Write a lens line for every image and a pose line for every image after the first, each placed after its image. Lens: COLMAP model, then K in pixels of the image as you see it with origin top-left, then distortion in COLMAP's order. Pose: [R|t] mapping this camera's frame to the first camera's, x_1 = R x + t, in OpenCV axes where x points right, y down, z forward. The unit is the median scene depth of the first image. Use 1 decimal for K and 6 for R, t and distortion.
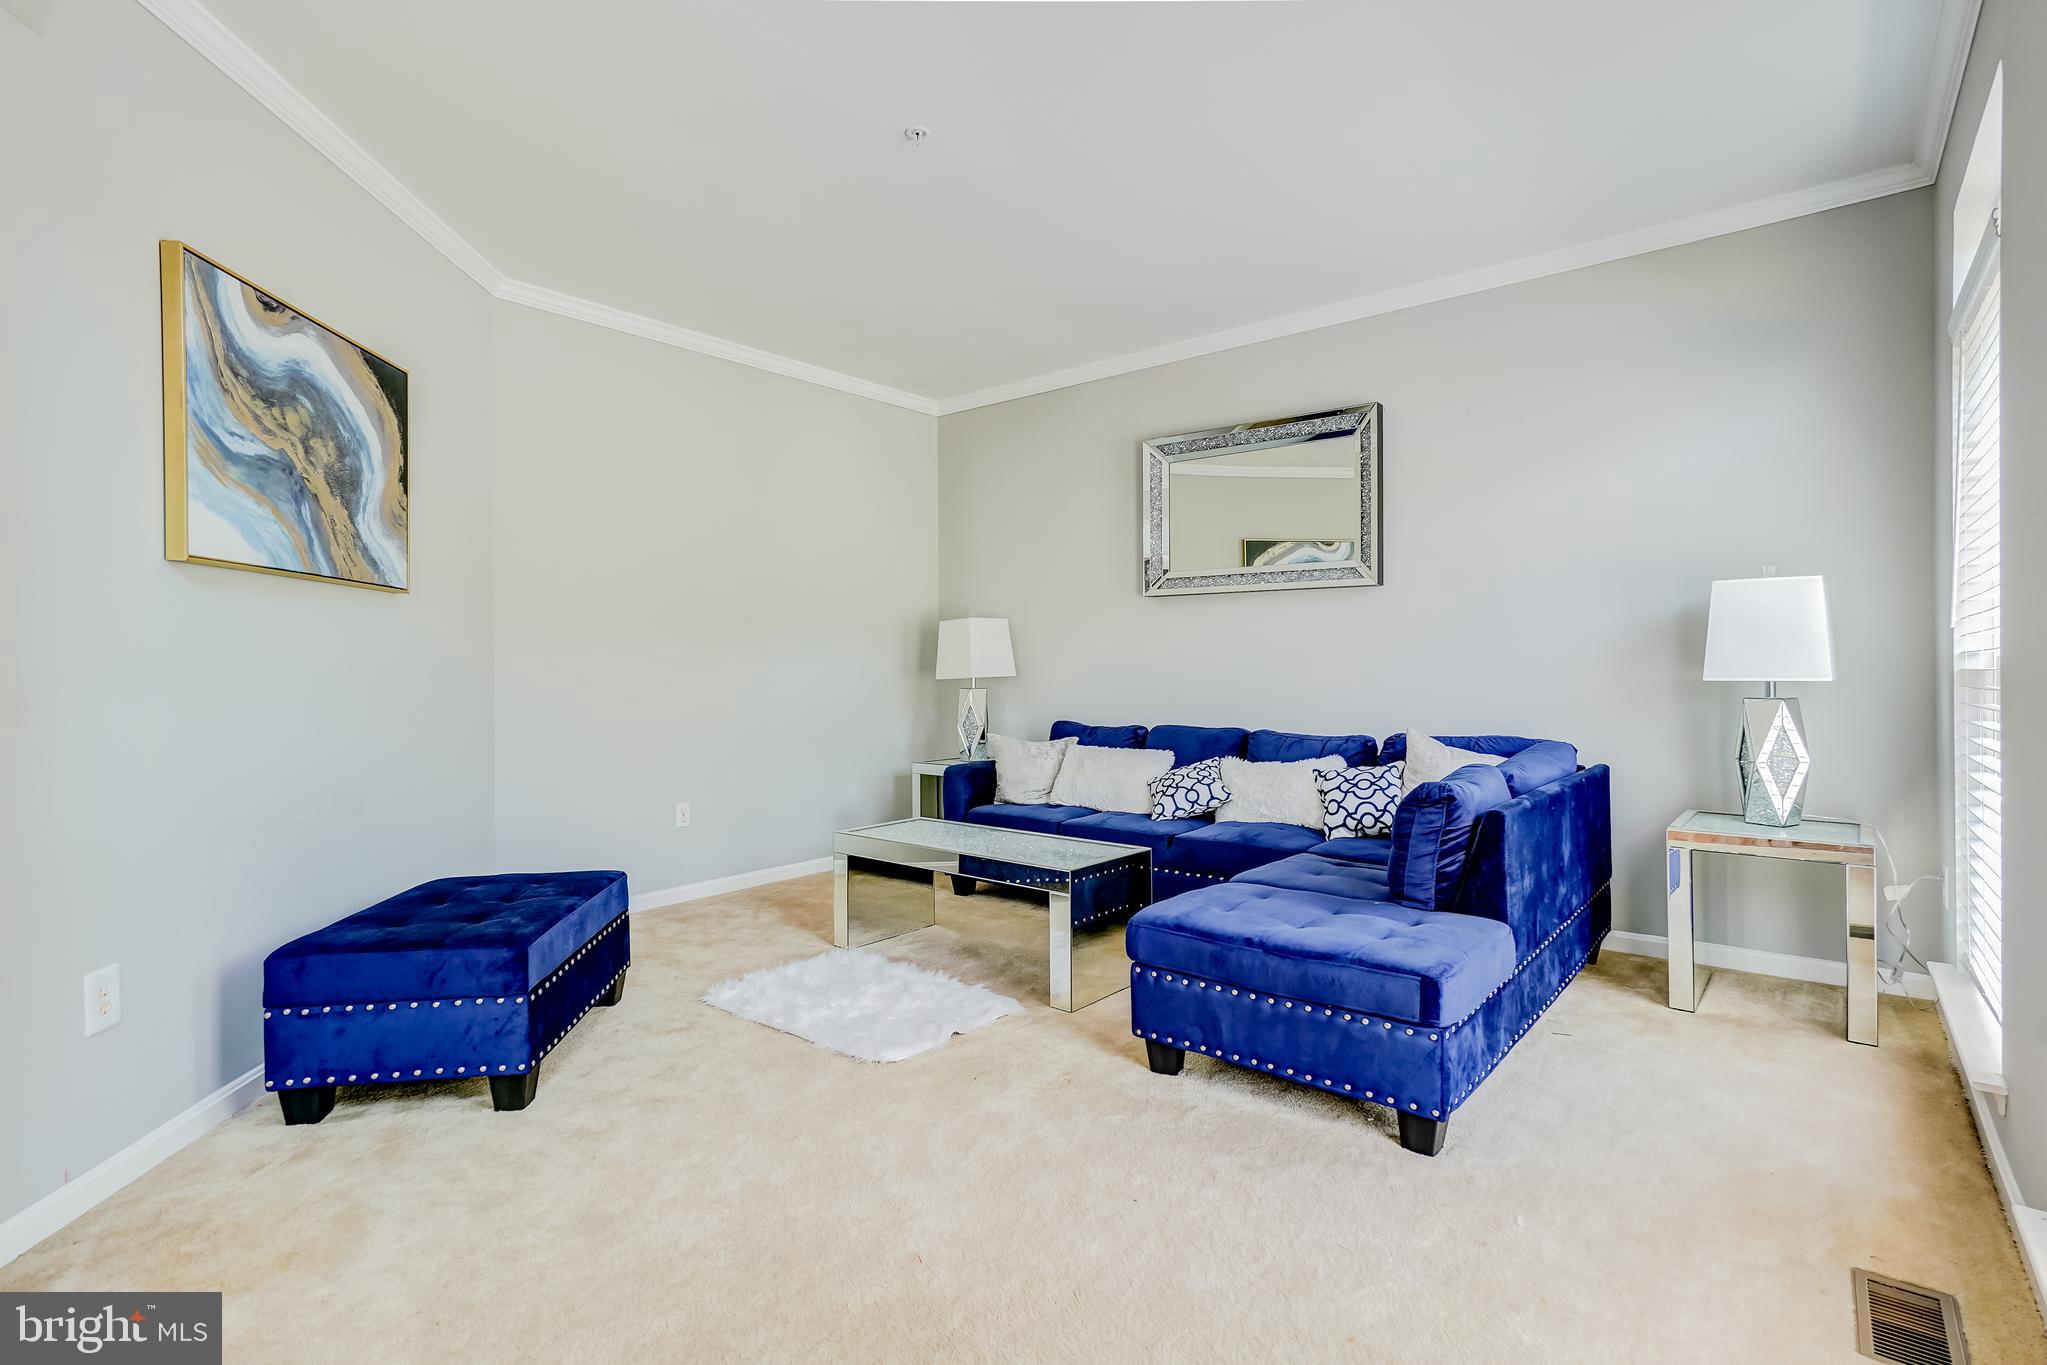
lens RADIAL K [[976.7, 0, 1023.5], [0, 976.7, 682.5], [0, 0, 1]] dist [-0.000523, -0.000079]
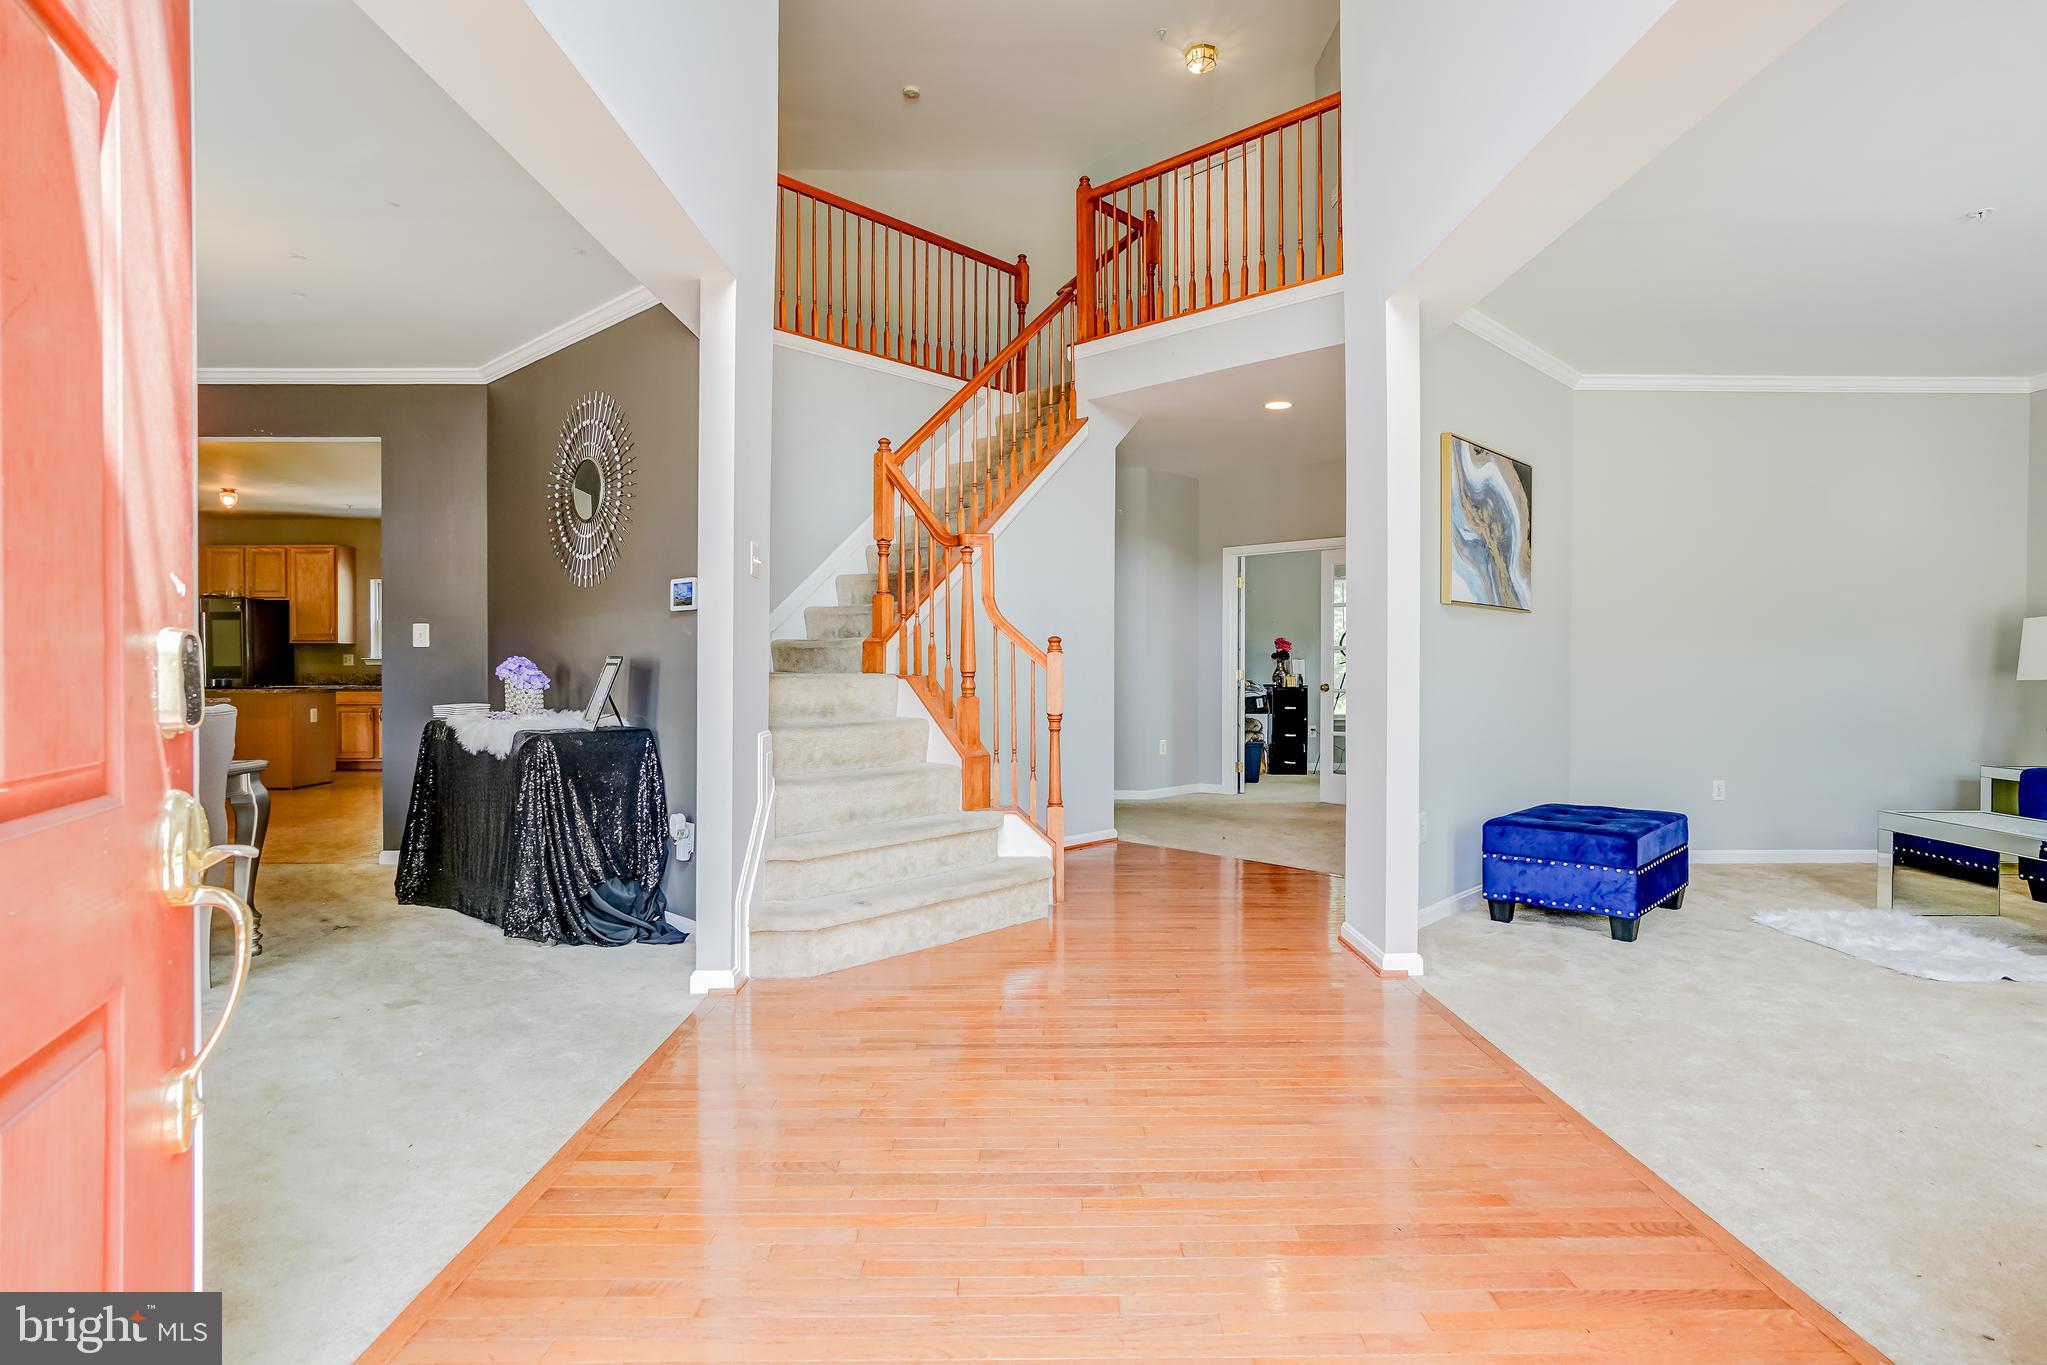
lens RADIAL K [[1044.2, 0, 1047.6], [0, 1044.2, 669.7], [0, 0, 1]] dist [-0.037203, 0.022802]
pose [[0.644874, 0.012150, -0.764193, 0.126515], [-0.022107, 0.999752, -0.002761, 0.018823], [0.763969, 0.018675, 0.644982, -0.683329]]
